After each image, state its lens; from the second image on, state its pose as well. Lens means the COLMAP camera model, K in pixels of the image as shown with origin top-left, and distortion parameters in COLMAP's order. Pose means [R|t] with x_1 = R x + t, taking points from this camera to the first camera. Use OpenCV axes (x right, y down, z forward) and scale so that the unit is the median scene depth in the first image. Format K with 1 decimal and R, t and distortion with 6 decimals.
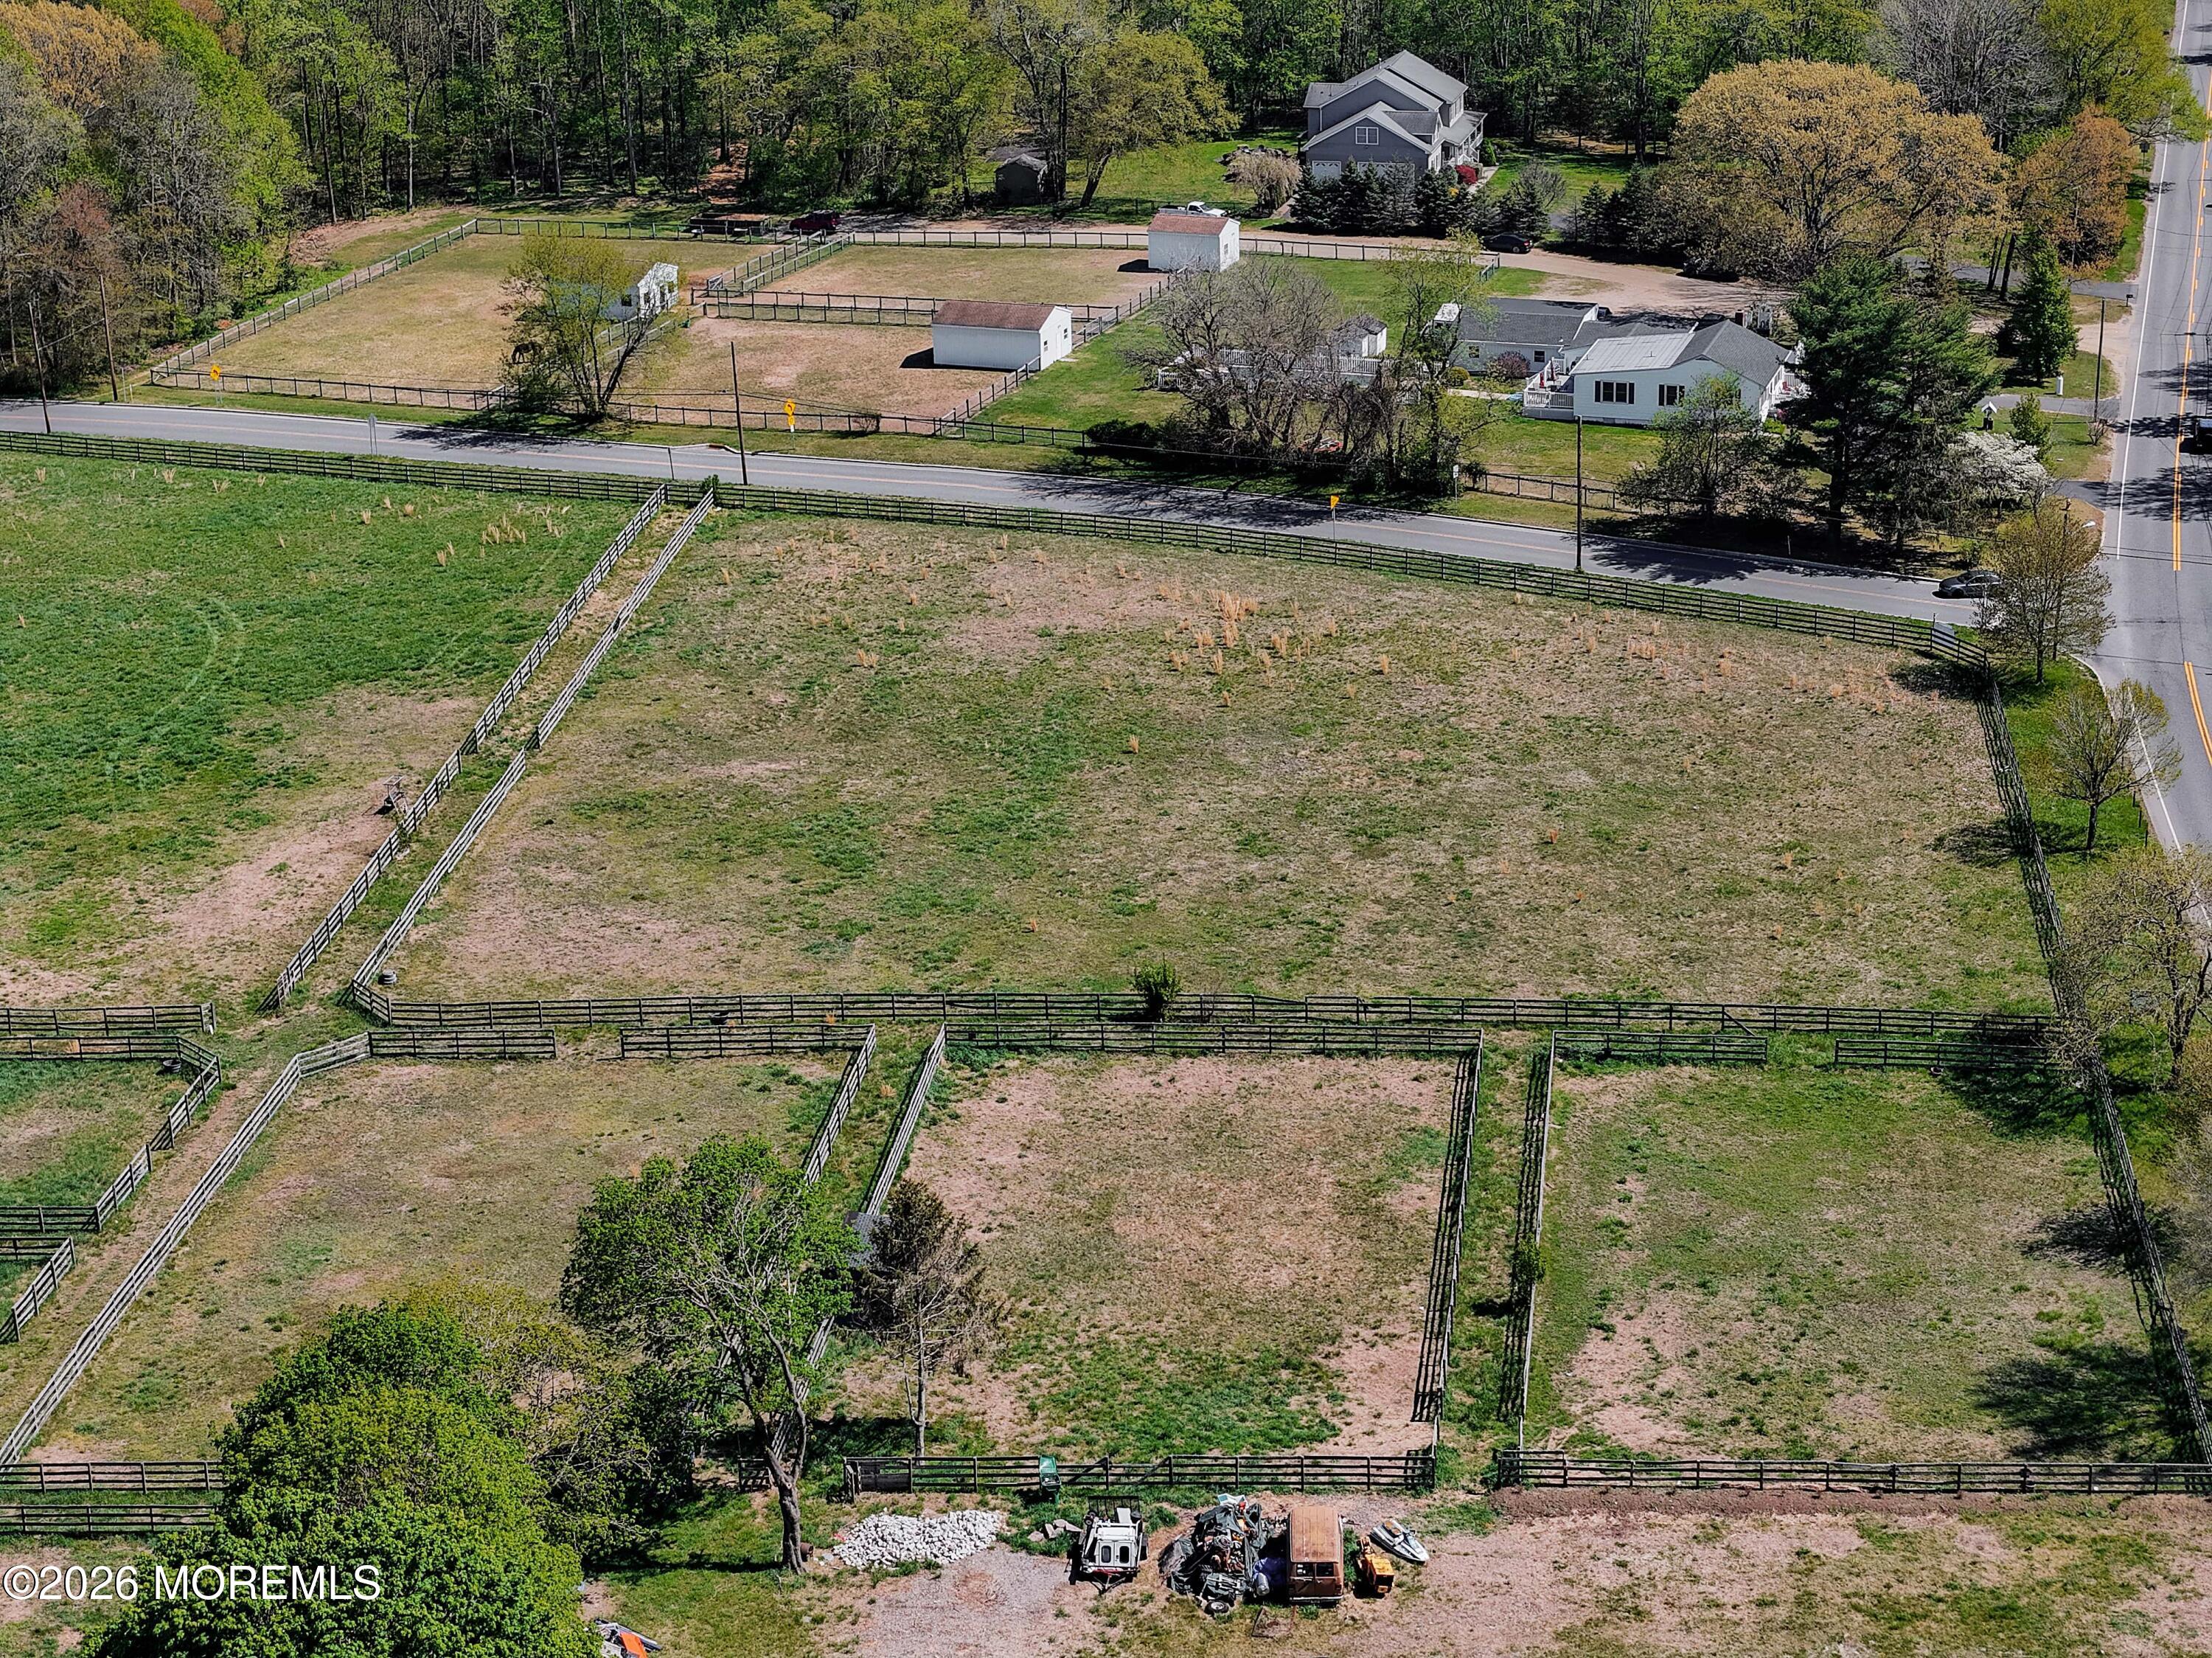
lens RADIAL K [[4431.4, 0, 1096.9], [0, 4431.4, 816.8], [0, 0, 1]] dist [-0.123794, 0.000000]
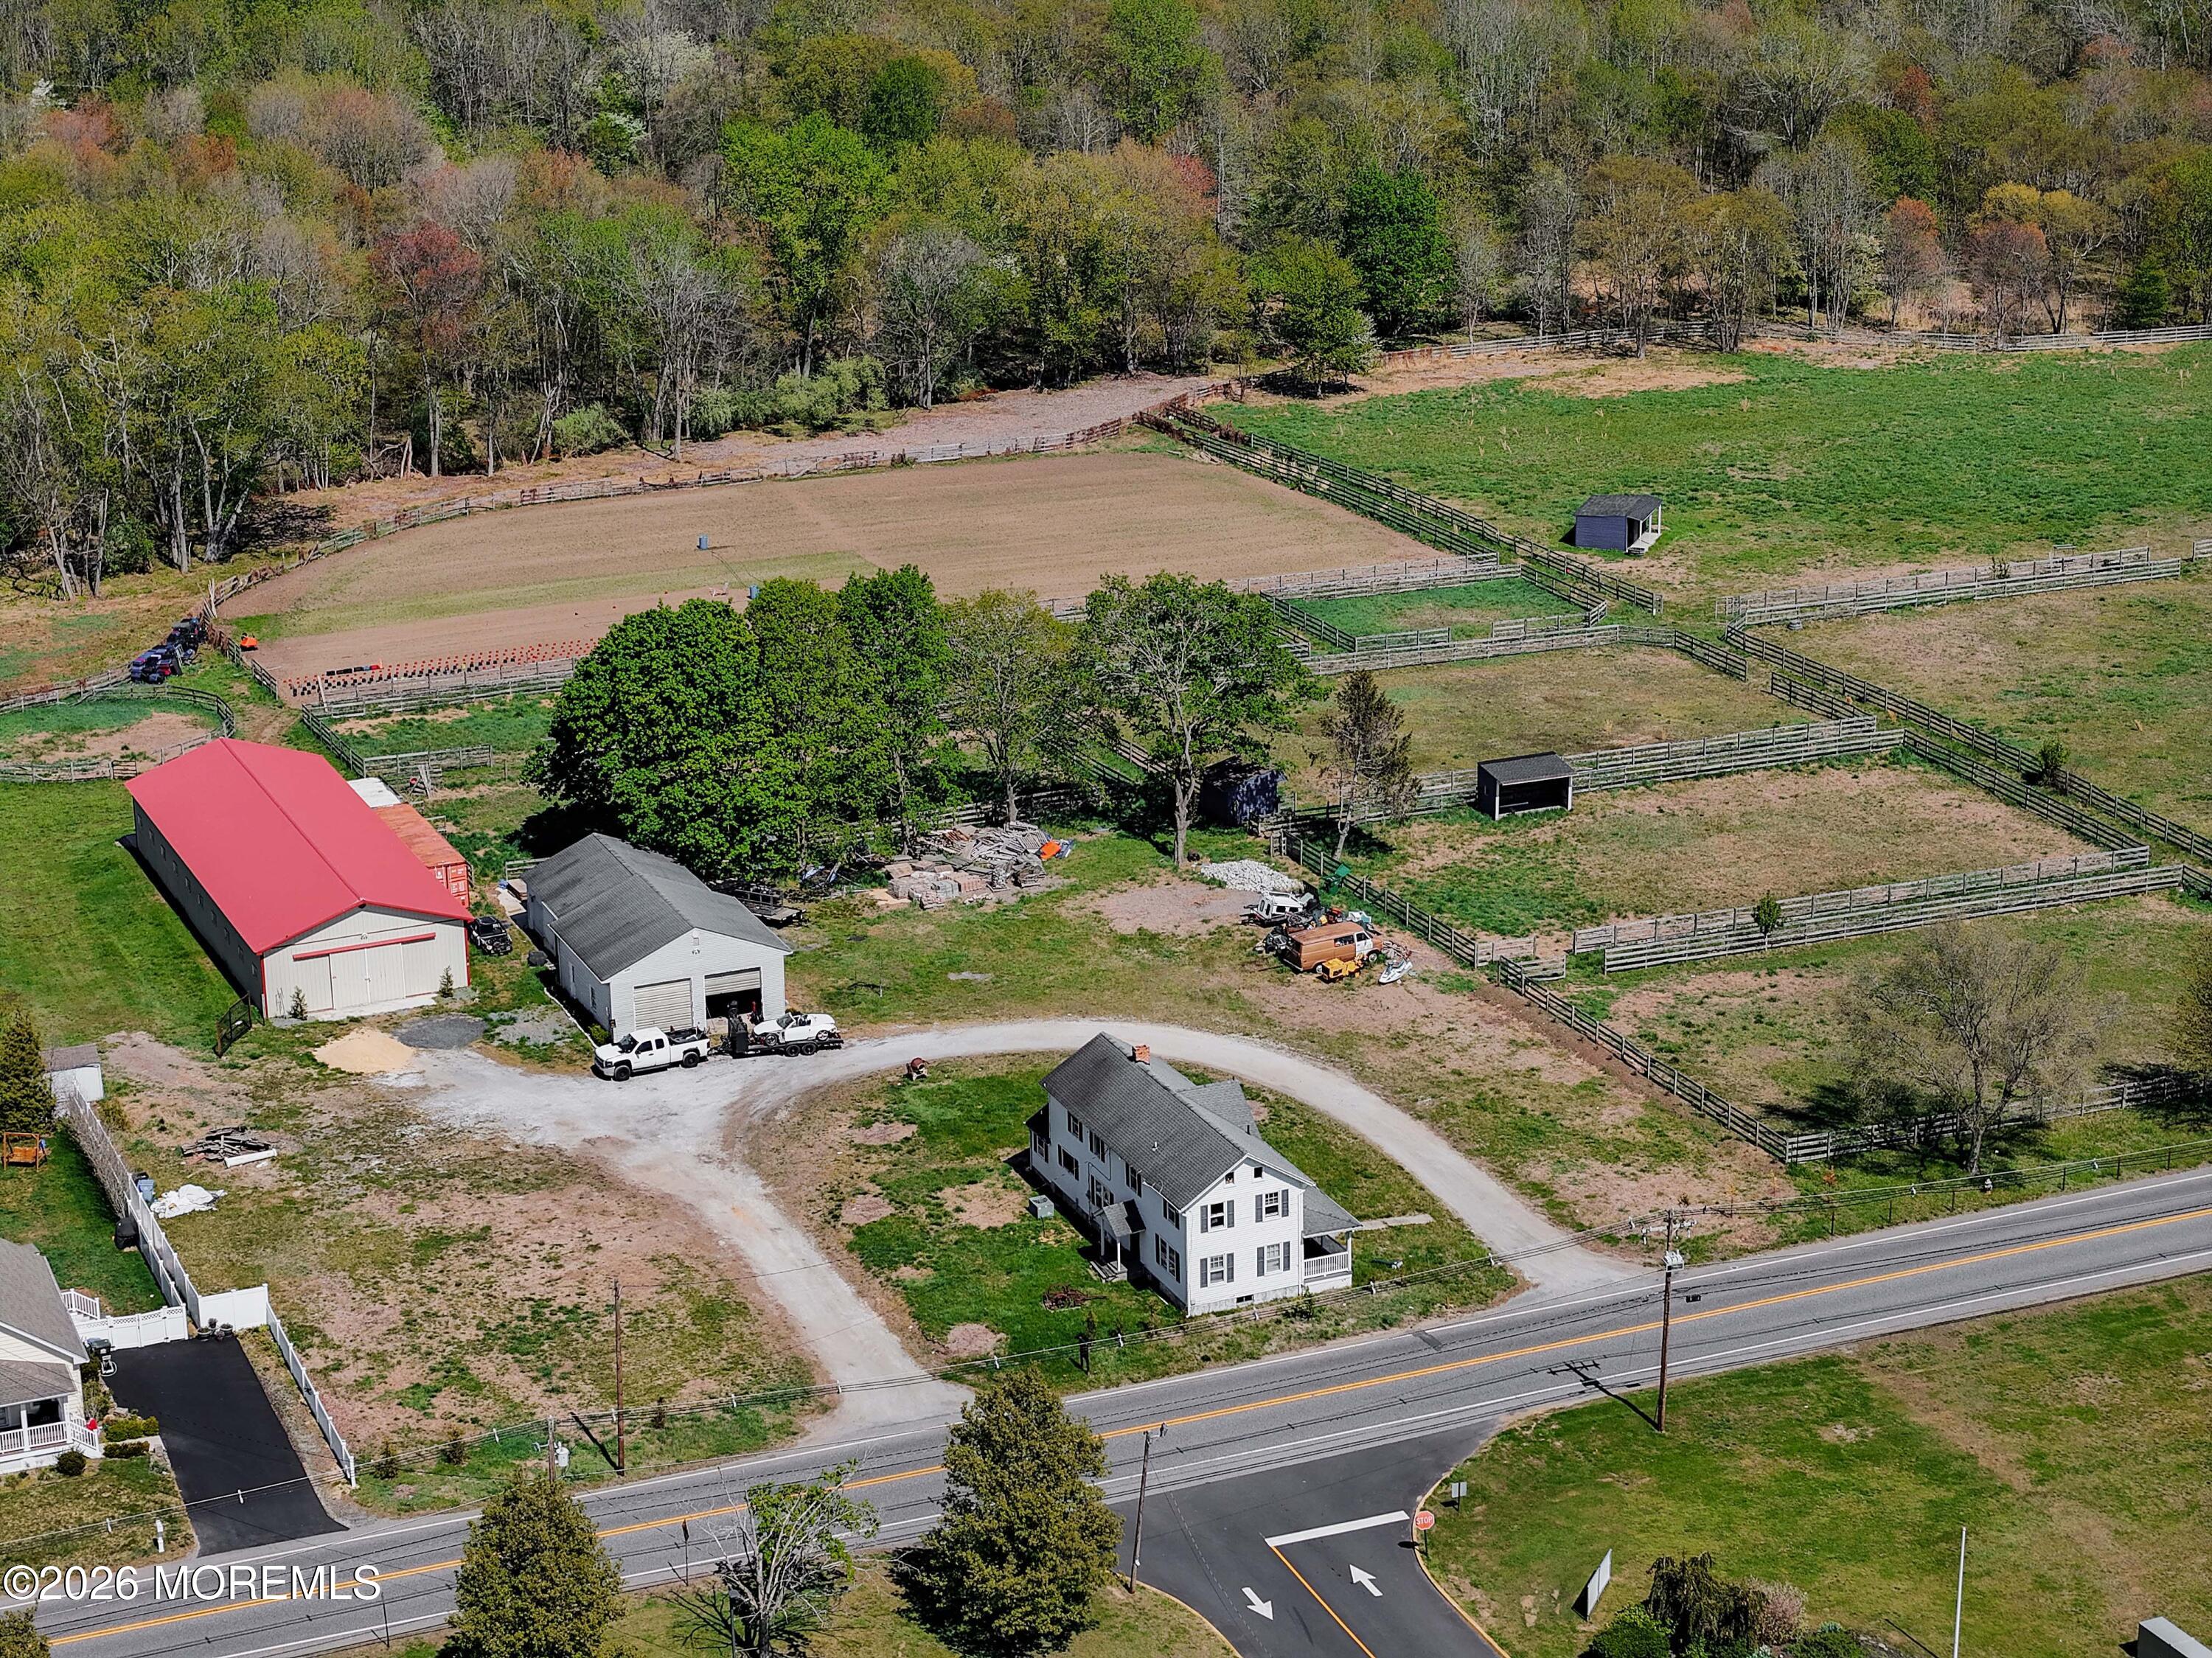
lens RADIAL K [[4430.4, 0, 1096.4], [0, 4430.4, 832.9], [0, 0, 1]] dist [-0.123794, 0.000000]
pose [[0.475885, 0.297790, -0.827559, 0.765390], [-0.294536, 0.940564, 0.169081, -0.060932], [0.828723, 0.163283, 0.535310, 0.080884]]
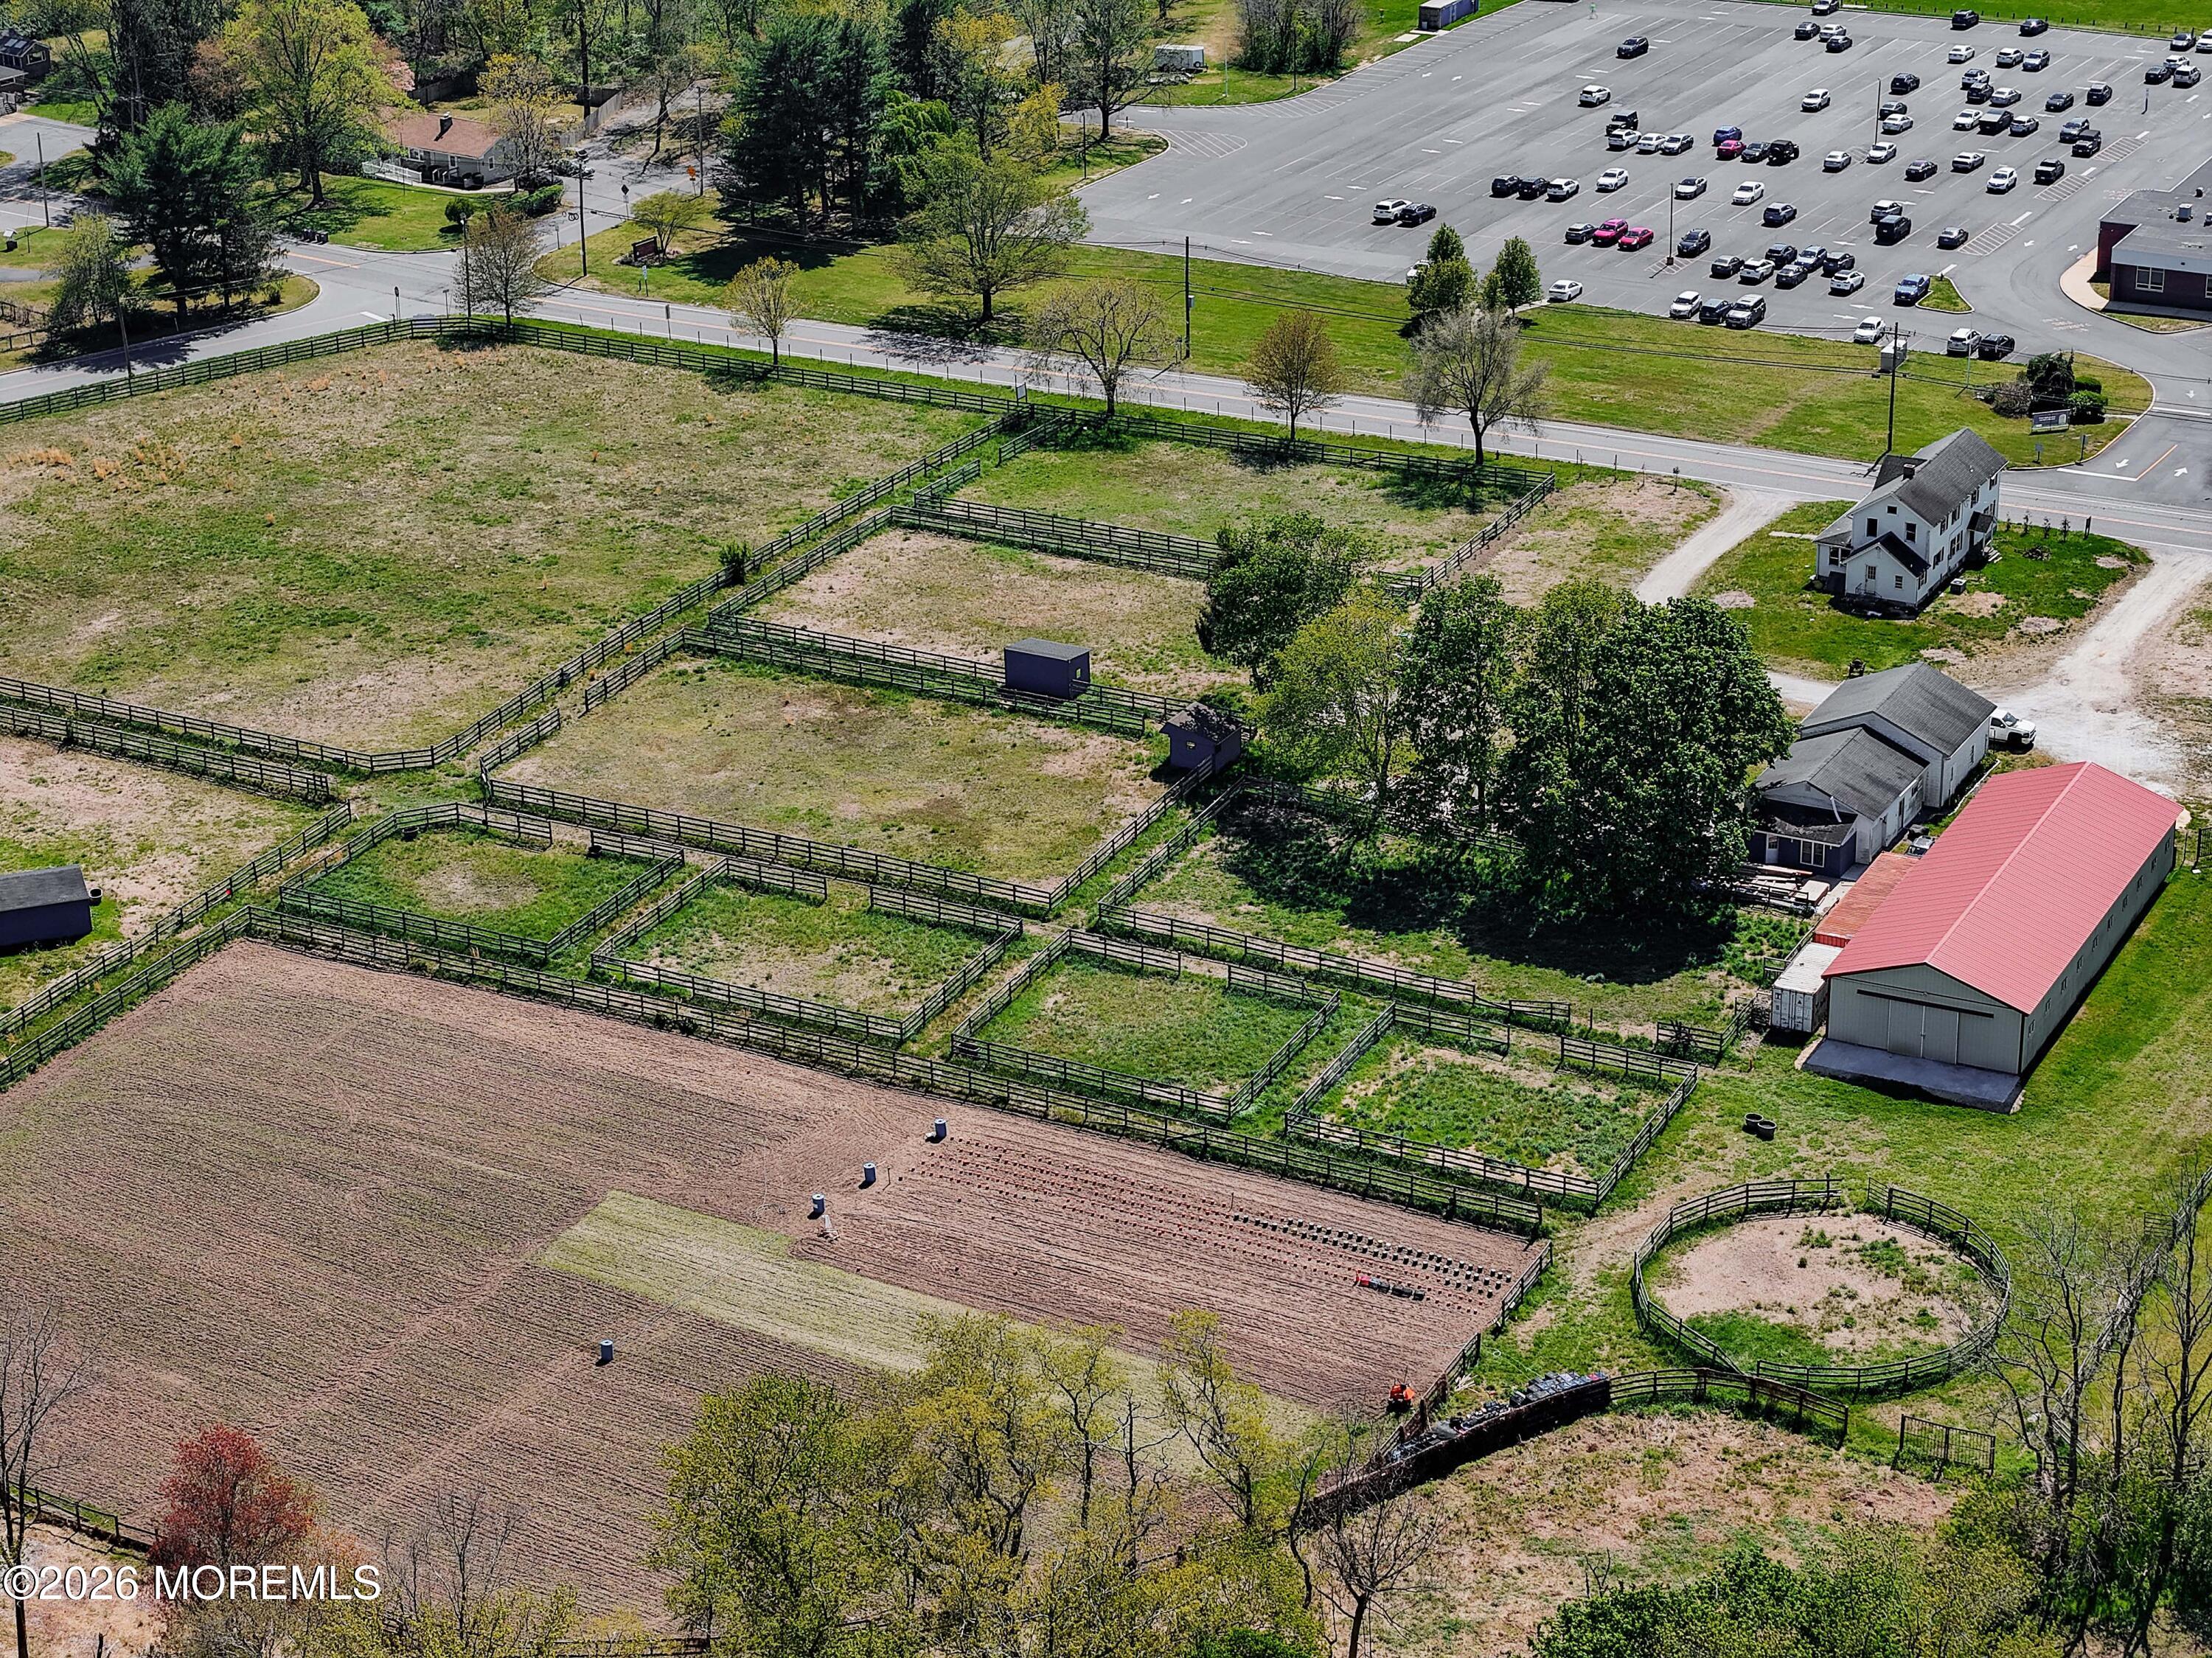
lens RADIAL K [[4430.4, 0, 1103.7], [0, 4430.4, 830.1], [0, 0, 1]] dist [-0.123794, 0.000000]
pose [[0.397583, -0.345014, 0.850231, -1.028149], [0.320869, 0.920390, 0.223440, -0.141977], [-0.859634, 0.183977, 0.476636, 0.151120]]
